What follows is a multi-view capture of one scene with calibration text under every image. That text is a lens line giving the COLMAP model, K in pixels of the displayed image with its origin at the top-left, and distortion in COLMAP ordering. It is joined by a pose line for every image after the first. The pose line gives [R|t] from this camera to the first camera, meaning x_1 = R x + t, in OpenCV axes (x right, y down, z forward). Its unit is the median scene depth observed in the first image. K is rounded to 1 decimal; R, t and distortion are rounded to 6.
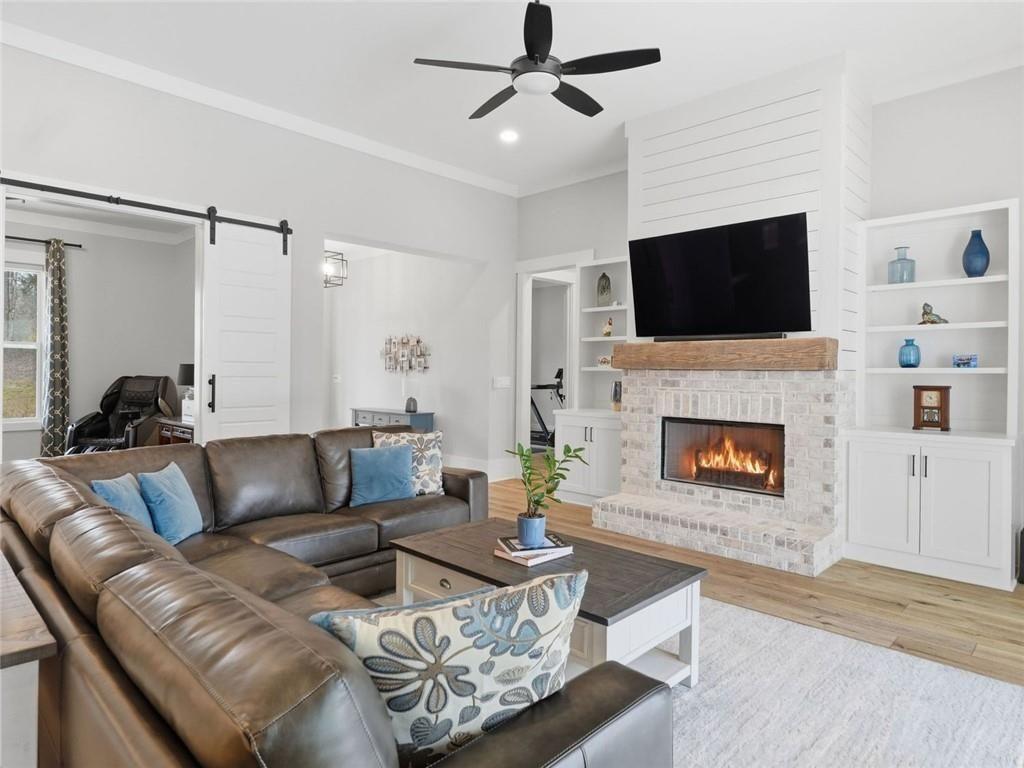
lens RADIAL K [[595.7, 0, 512.4], [0, 595.7, 354.9], [0, 0, 1]] dist [0.003559, 0.002868]
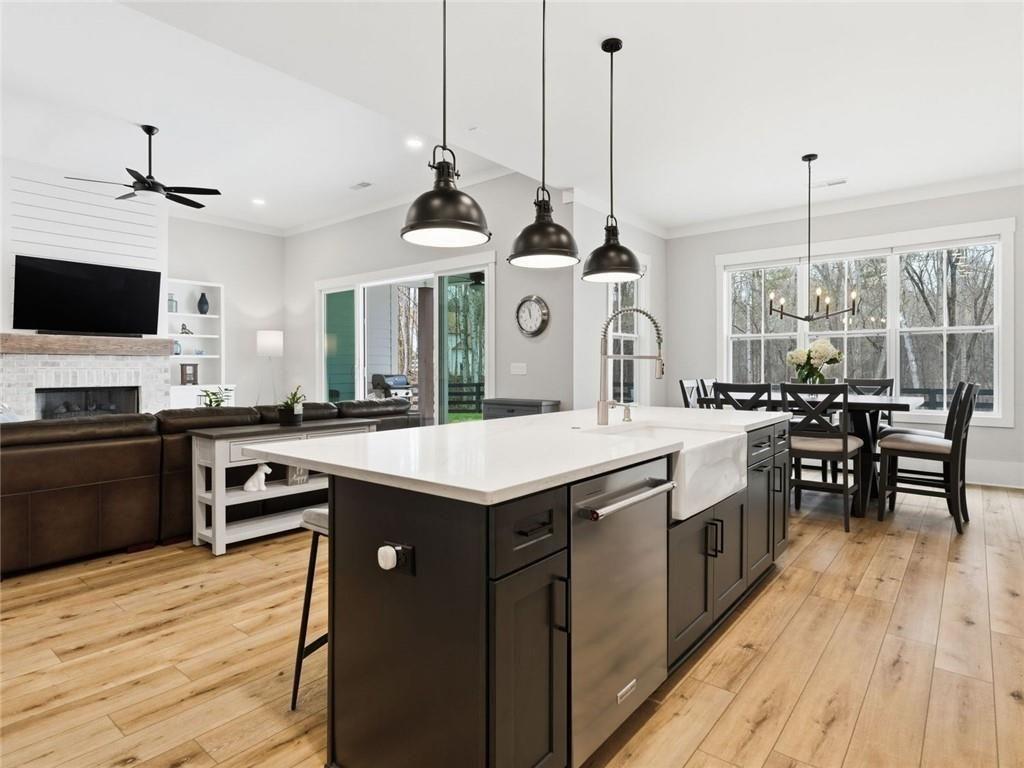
lens RADIAL K [[595.7, 0, 512.4], [0, 595.7, 354.9], [0, 0, 1]] dist [0.003559, 0.002868]
pose [[-0.076506, 0.012698, 0.996988, -1.261999], [-0.026909, 0.999528, -0.014796, 0.017990], [-0.996706, -0.027960, -0.076128, 0.023030]]
